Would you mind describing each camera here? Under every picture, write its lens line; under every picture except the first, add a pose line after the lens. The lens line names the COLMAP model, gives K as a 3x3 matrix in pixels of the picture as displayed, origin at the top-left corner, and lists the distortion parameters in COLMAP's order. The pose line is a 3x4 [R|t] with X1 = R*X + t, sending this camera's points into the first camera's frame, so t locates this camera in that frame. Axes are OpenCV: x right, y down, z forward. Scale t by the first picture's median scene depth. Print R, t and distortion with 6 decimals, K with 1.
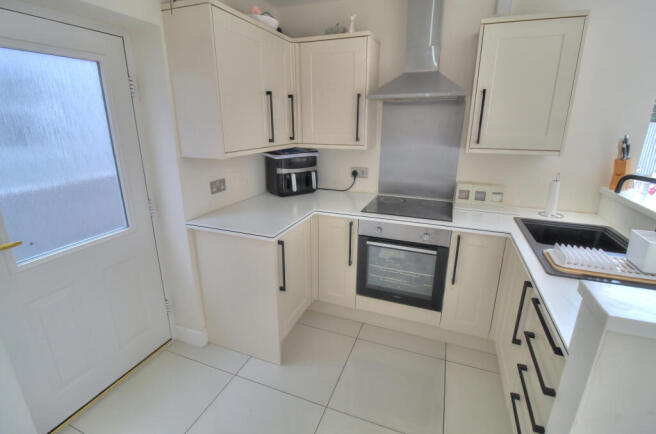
lens RADIAL K [[309.0, 0, 329.1], [0, 309.0, 210.1], [0, 0, 1]] dist [-0.002526, -0.000561]
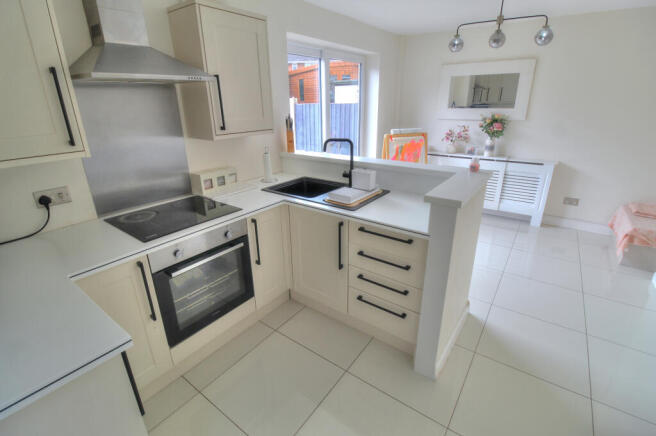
lens RADIAL K [[309.0, 0, 329.1], [0, 309.0, 211.1], [0, 0, 1]] dist [-0.002526, -0.000561]
pose [[0.258771, -0.334061, 0.906334, -0.387527], [0.279920, 0.923965, 0.260639, -0.122299], [-0.924490, 0.186255, 0.332606, 0.353157]]
